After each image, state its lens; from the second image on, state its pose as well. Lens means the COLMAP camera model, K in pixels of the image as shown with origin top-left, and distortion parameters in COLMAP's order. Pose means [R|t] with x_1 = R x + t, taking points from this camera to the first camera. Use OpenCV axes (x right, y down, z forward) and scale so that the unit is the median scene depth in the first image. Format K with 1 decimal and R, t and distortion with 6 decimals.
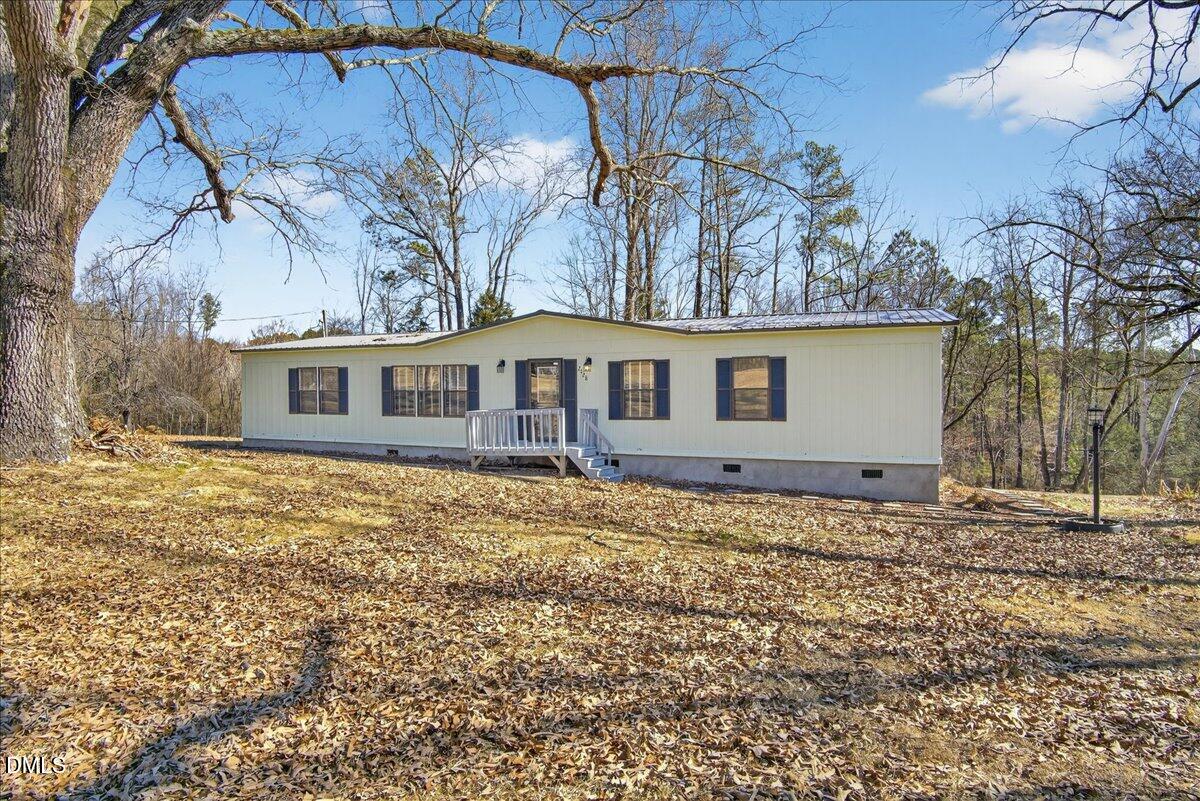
lens RADIAL K [[621.4, 0, 602.8], [0, 621.4, 408.0], [0, 0, 1]] dist [-0.019885, 0.000716]
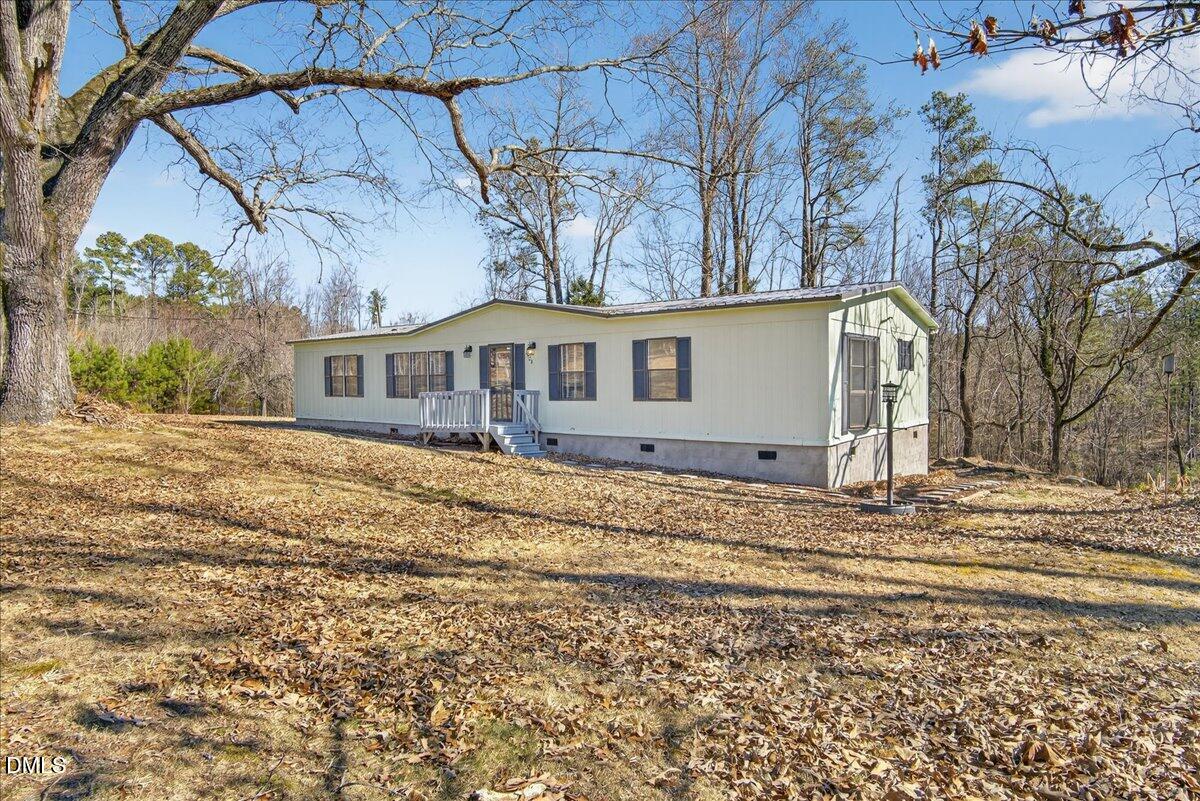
lens RADIAL K [[654.9, 0, 599.8], [0, 654.9, 400.9], [0, 0, 1]] dist [-0.024121, 0.000952]
pose [[0.968055, 0.002196, -0.250728, 0.397493], [-0.000761, 0.999983, 0.005818, 0.013477], [0.250737, -0.005441, 0.968040, -0.056955]]
